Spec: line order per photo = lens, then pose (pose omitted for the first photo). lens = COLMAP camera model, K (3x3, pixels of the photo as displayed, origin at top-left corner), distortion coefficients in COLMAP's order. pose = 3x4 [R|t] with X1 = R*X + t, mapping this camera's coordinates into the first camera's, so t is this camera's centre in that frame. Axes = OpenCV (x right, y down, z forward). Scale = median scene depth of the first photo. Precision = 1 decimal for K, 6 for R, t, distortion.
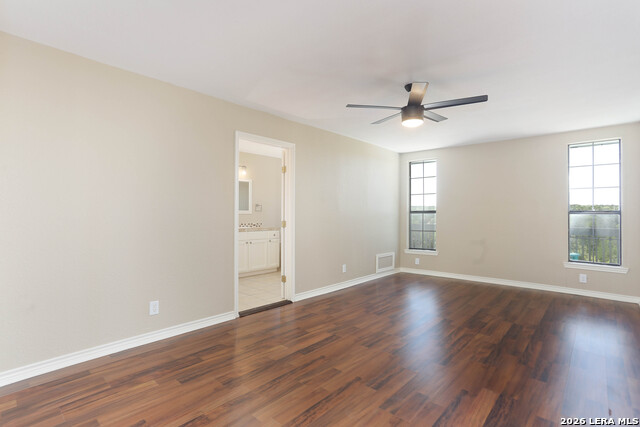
lens RADIAL K [[311.3, 0, 320.0], [0, 311.3, 213.5], [0, 0, 1]] dist [-0.000409, -0.000030]
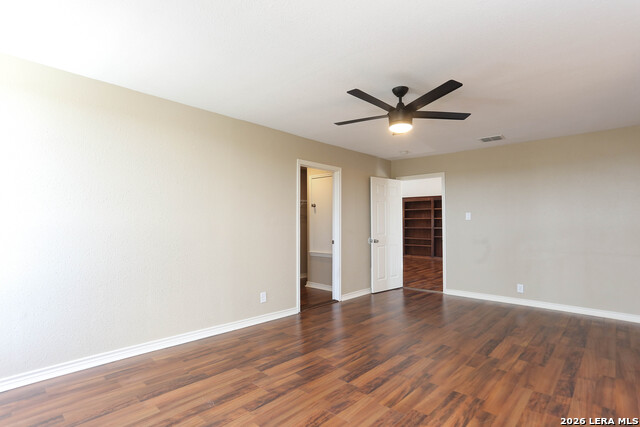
lens RADIAL K [[322.7, 0, 320.0], [0, 322.7, 213.5], [0, 0, 1]] dist [-0.000244, -0.000070]
pose [[-0.999927, -0.006112, 0.010413, 0.510700], [-0.006528, 0.999163, -0.040383, 0.010816], [-0.010157, -0.040448, -0.999130, 1.896234]]
